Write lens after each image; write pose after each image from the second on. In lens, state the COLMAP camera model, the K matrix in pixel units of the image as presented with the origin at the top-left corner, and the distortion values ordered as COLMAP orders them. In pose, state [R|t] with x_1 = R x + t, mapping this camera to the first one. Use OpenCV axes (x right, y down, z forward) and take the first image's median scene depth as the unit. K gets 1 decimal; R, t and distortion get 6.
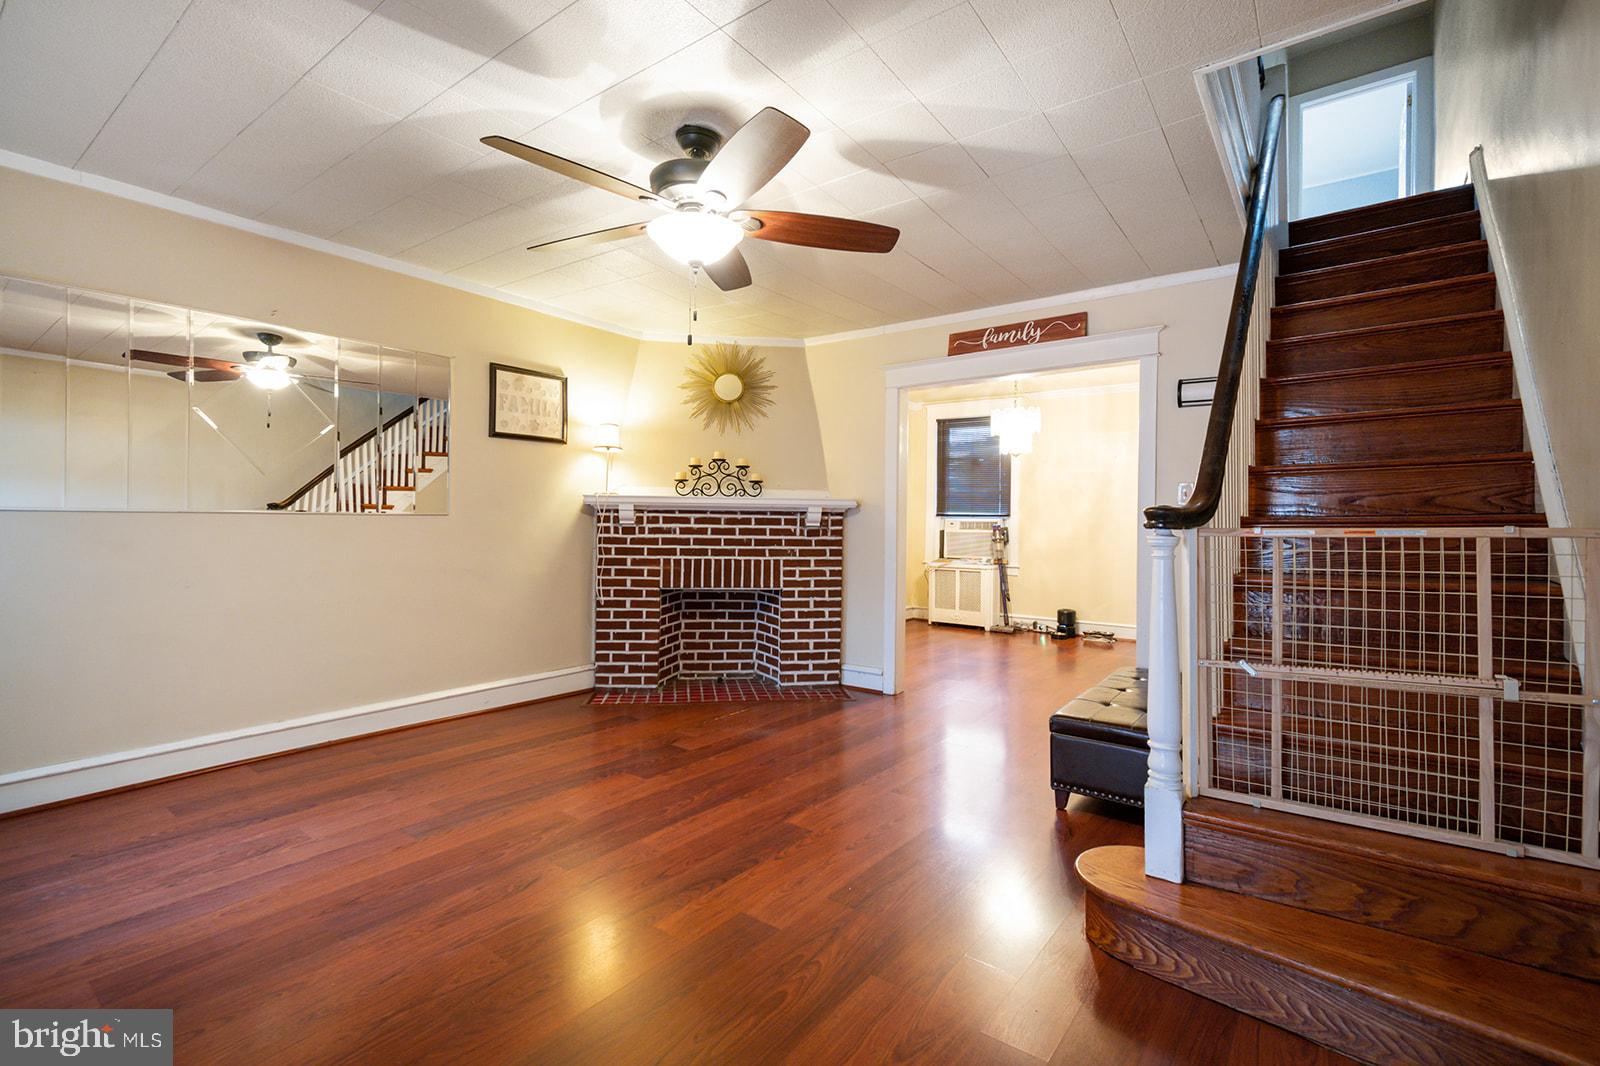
lens RADIAL K [[717.2, 0, 801.0], [0, 717.2, 521.0], [0, 0, 1]] dist [-0.003097, -0.001178]
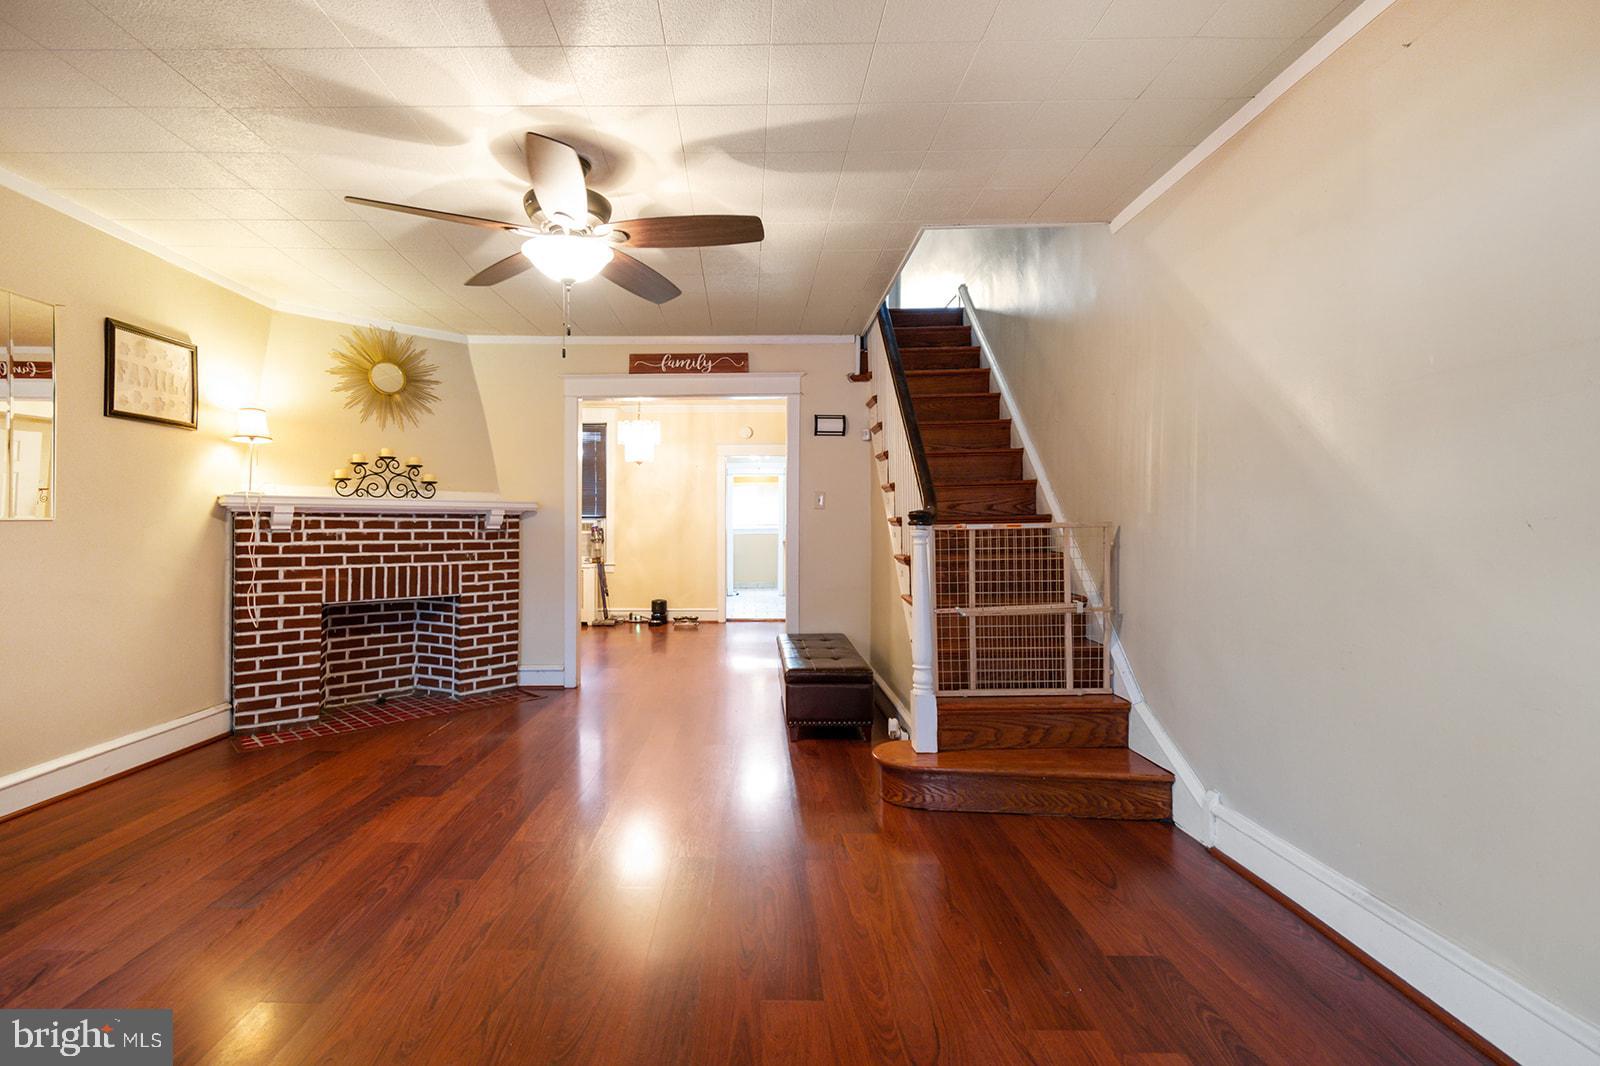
lens RADIAL K [[729.3, 0, 746.1], [0, 729.3, 521.7], [0, 0, 1]] dist [0.001969, -0.000406]
pose [[0.806157, -0.009127, 0.591631, -0.295509], [0.009775, 0.999950, 0.002107, -0.001504], [-0.591621, 0.004084, 0.806206, -0.014481]]
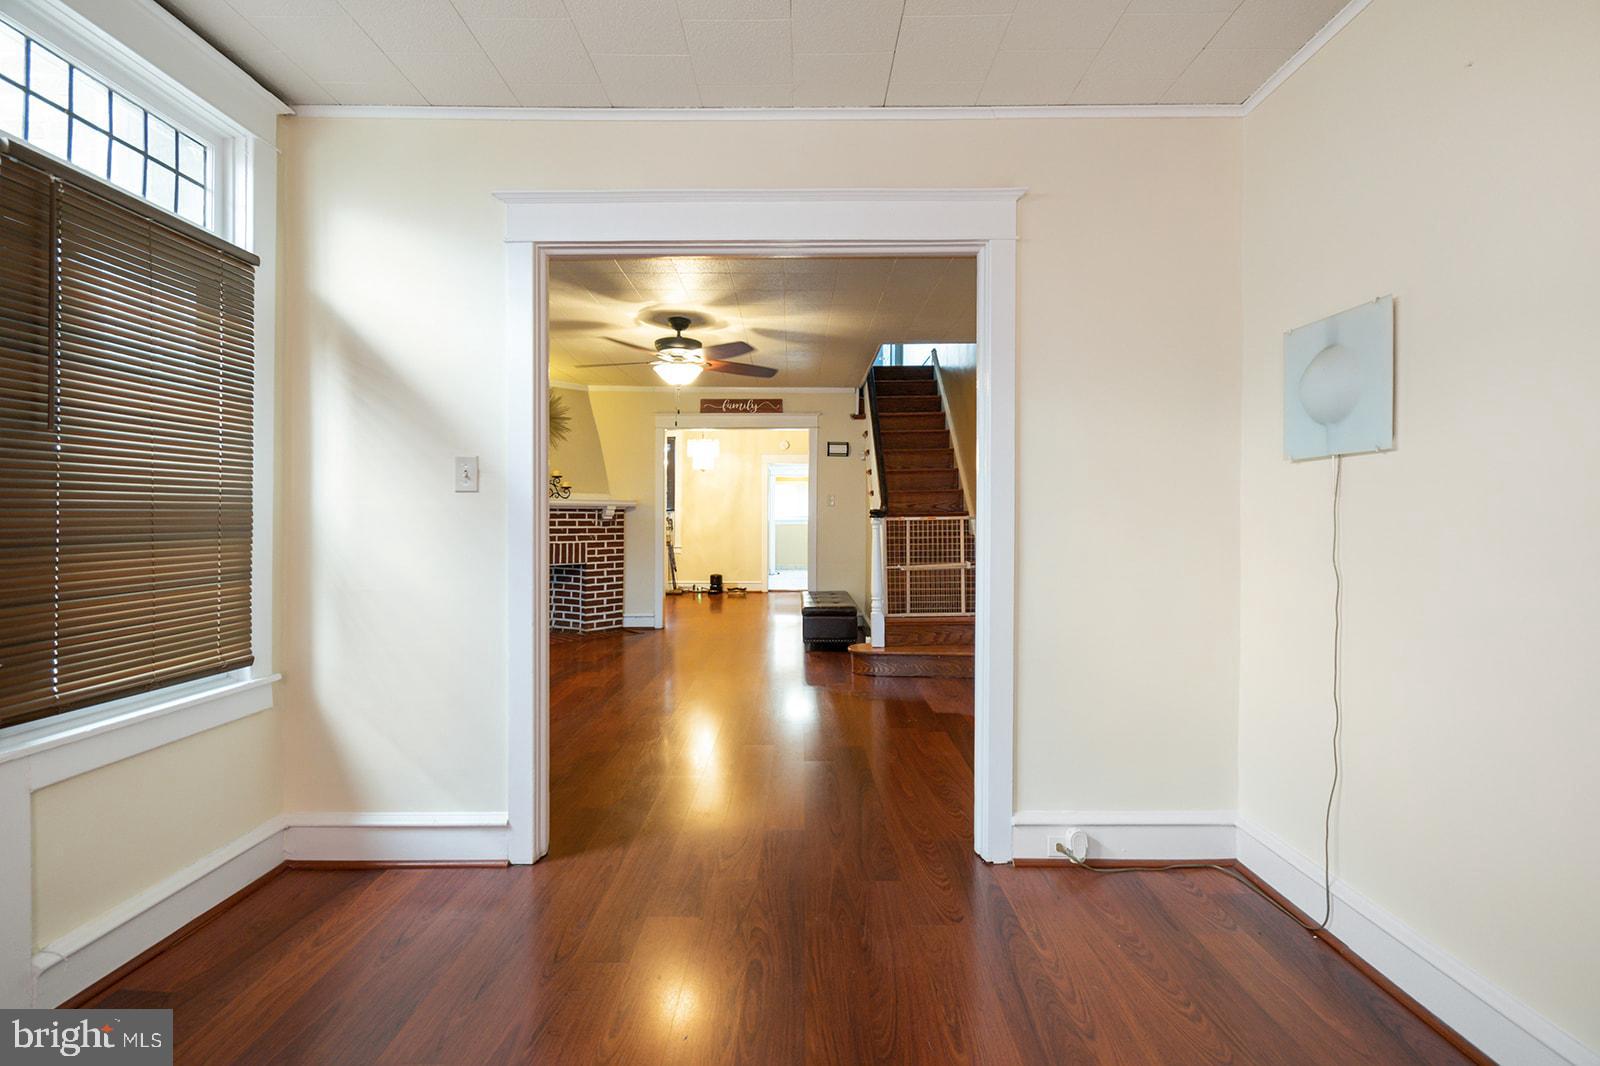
lens RADIAL K [[706.1, 0, 817.7], [0, 706.1, 514.0], [0, 0, 1]] dist [-0.001261, -0.000234]
pose [[0.783810, -0.005989, 0.620972, -0.535744], [0.005429, 0.999981, 0.002791, -0.004523], [-0.620977, 0.001184, 0.783828, -0.382287]]
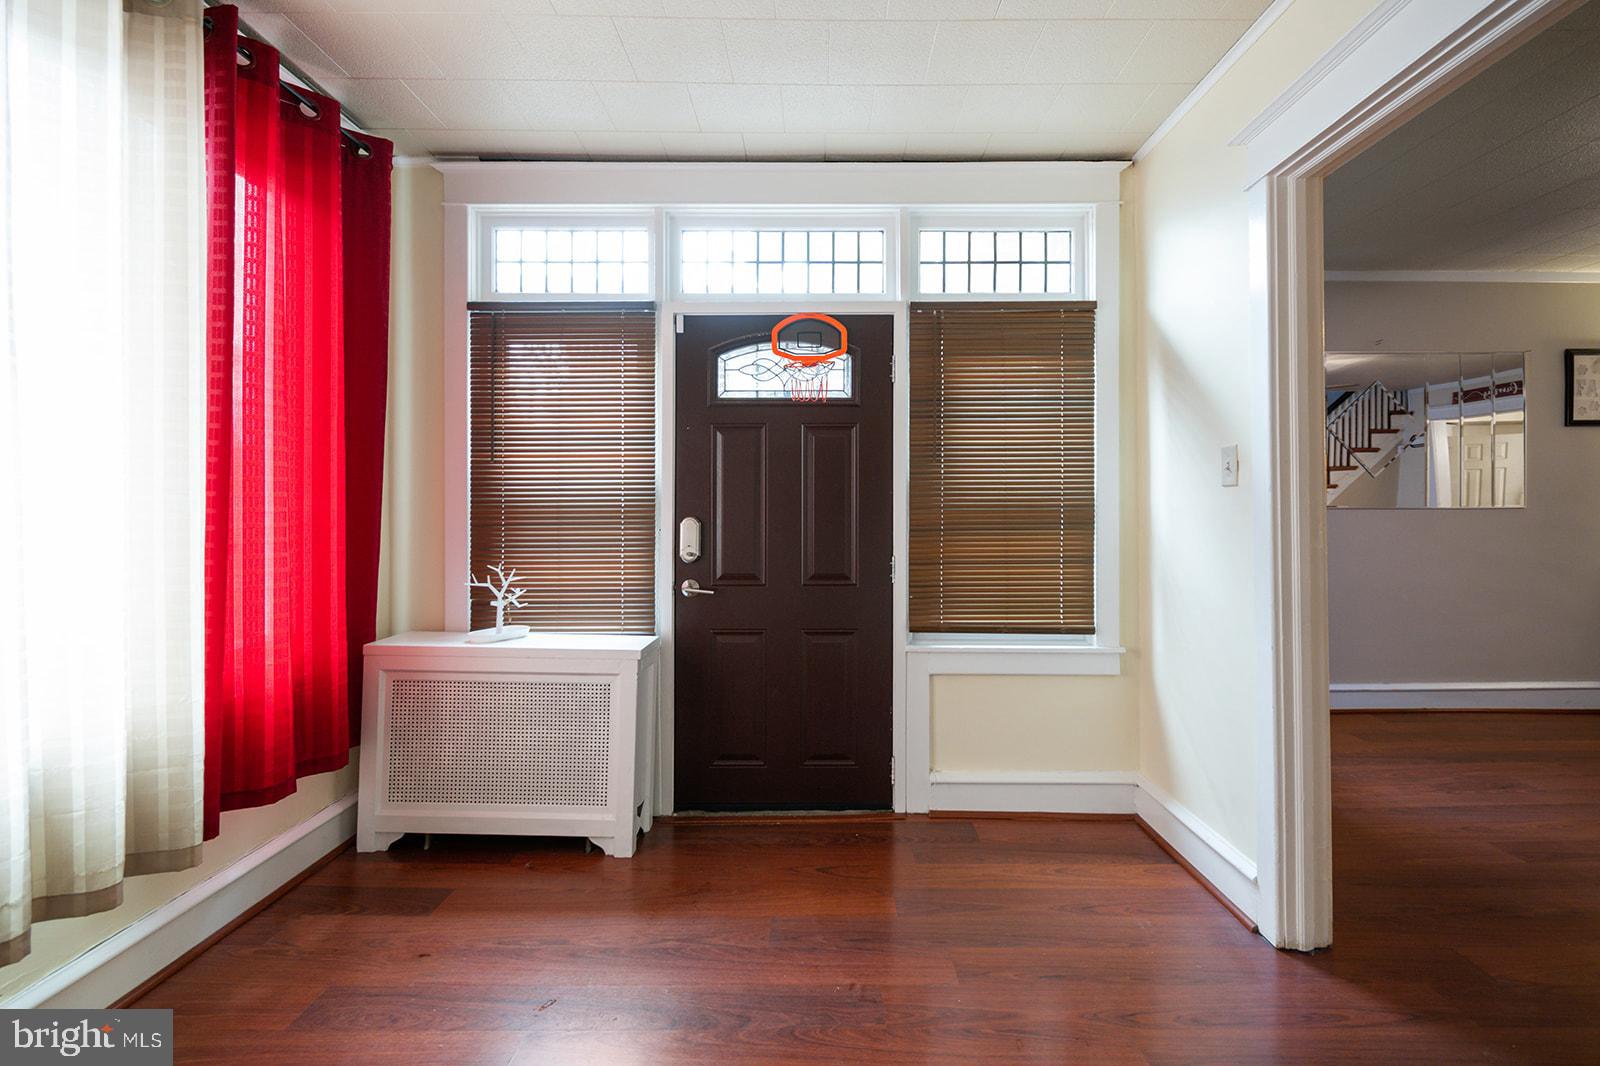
lens RADIAL K [[706.1, 0, 817.7], [0, 706.1, 514.0], [0, 0, 1]] dist [-0.001261, -0.000234]
pose [[0.605958, -0.006537, -0.795470, -0.248042], [0.006738, 0.999973, -0.003085, -0.003035], [0.795468, -0.003491, 0.605986, -0.318654]]
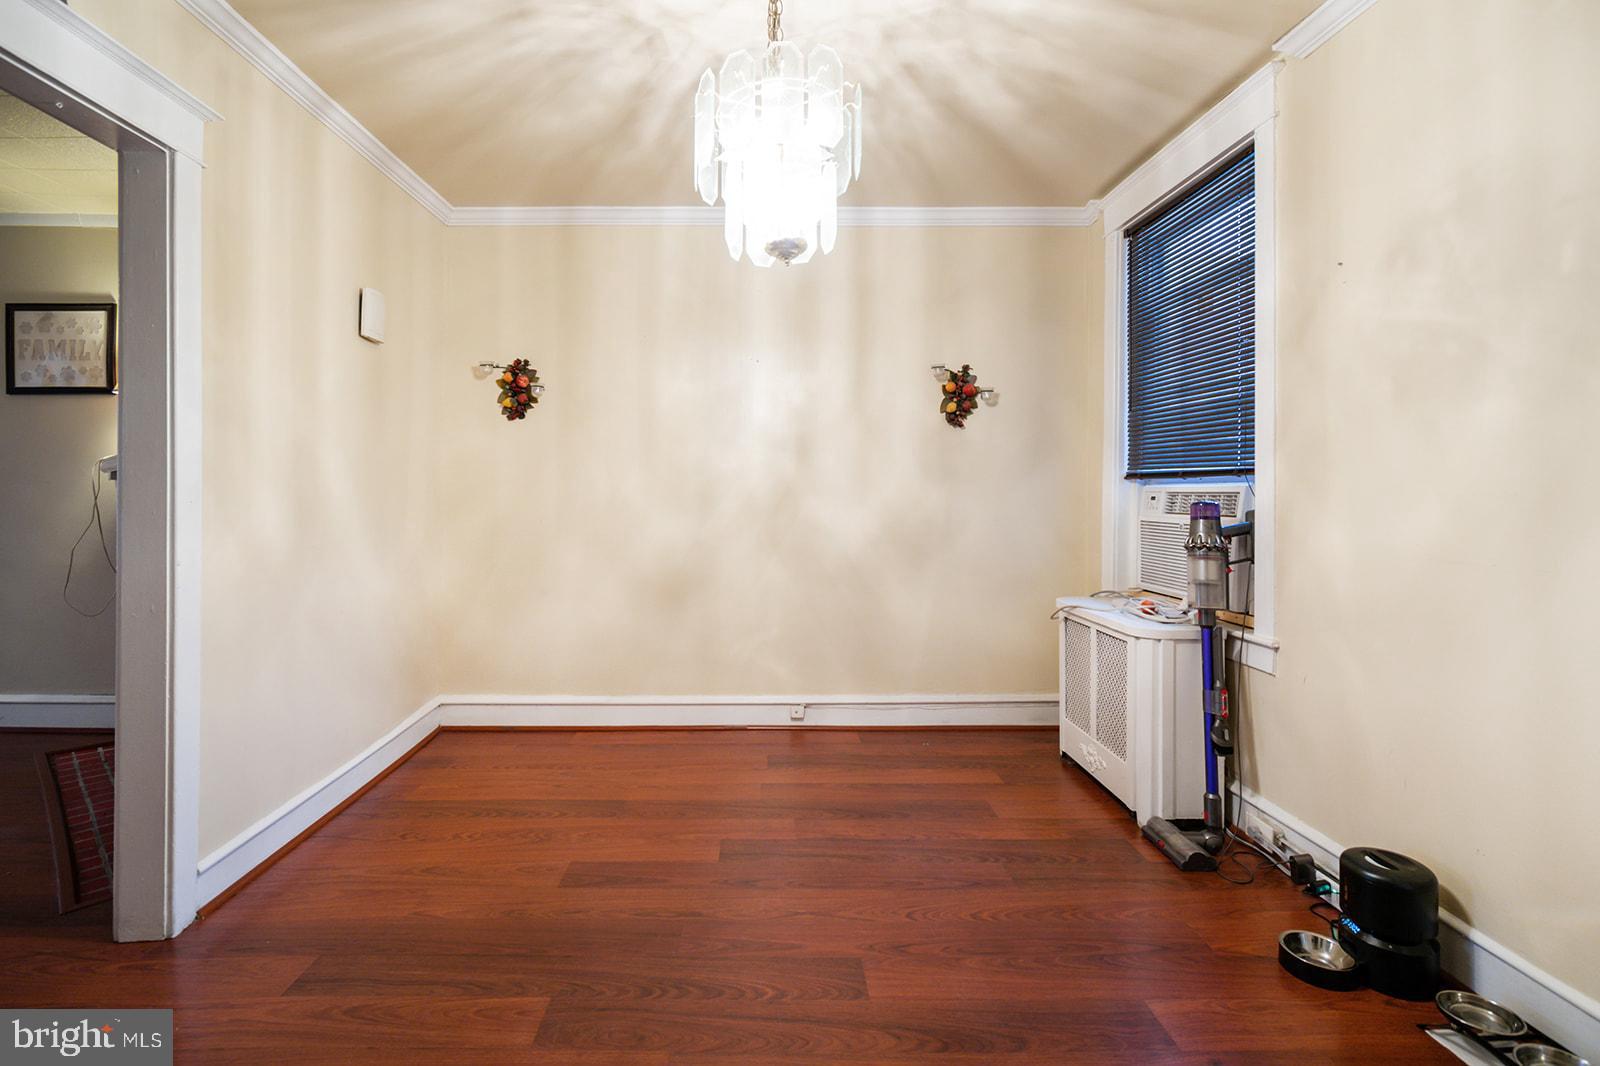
lens RADIAL K [[750.8, 0, 801.9], [0, 750.8, 483.3], [0, 0, 1]] dist [0.001772, 0.000315]
pose [[0.598119, -0.017492, -0.801216, 0.677110], [0.005476, 0.999828, -0.017741, 0.003347], [0.801388, 0.006224, 0.598112, 1.035106]]
